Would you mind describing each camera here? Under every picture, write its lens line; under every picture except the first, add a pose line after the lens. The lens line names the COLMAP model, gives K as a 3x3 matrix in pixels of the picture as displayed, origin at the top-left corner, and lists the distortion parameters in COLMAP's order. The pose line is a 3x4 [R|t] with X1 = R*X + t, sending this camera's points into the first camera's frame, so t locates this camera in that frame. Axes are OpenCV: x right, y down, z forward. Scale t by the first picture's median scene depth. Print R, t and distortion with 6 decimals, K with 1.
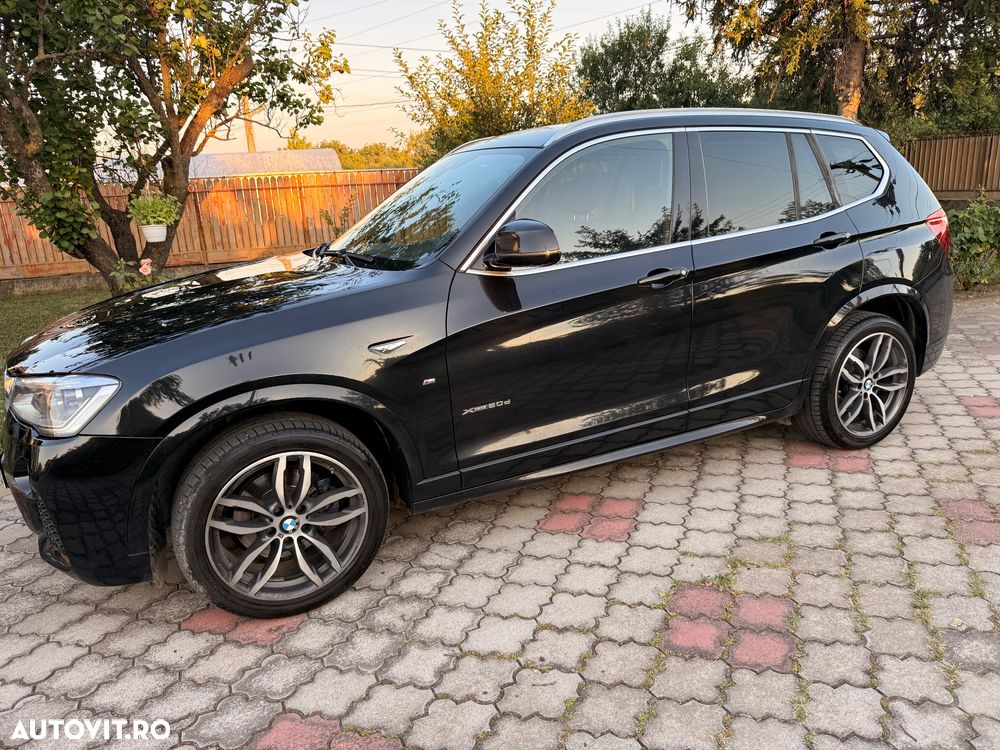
lens RADIAL K [[759.4, 0, 508.3], [0, 759.4, 373.4], [0, 0, 1]] dist [0.018437, -0.035825]
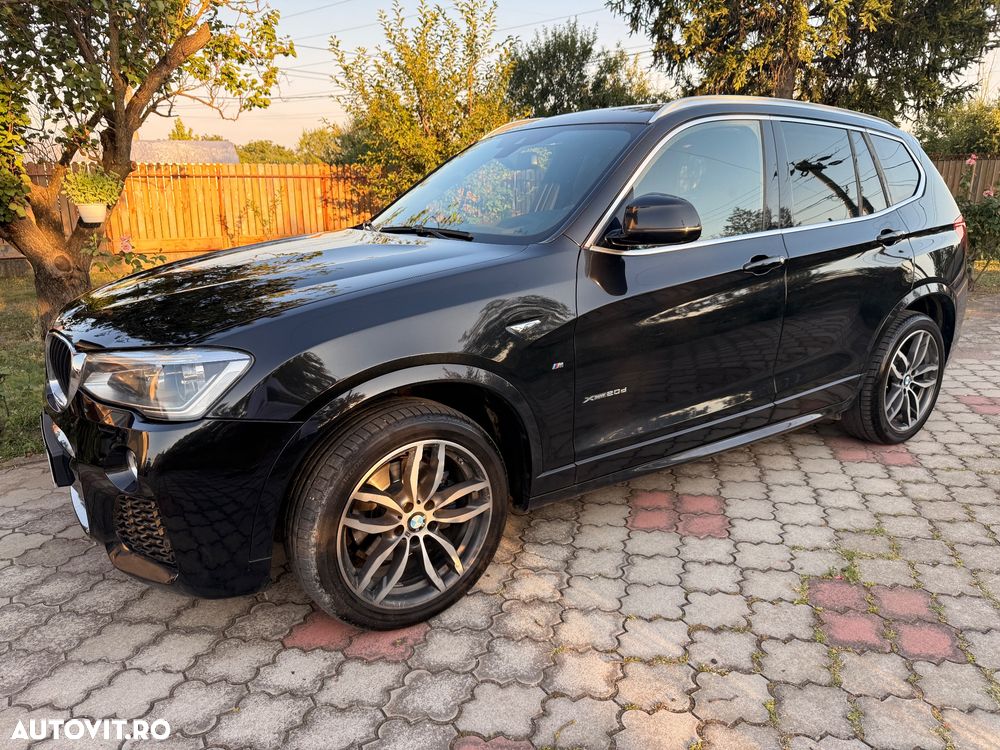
lens RADIAL K [[759.4, 0, 498.3], [0, 759.4, 371.7], [0, 0, 1]] dist [0.018437, -0.035825]
pose [[0.988133, 0.012163, 0.153116, -0.291284], [-0.009738, 0.999815, -0.016575, 0.031711], [-0.153289, 0.014888, 0.988069, 0.093072]]
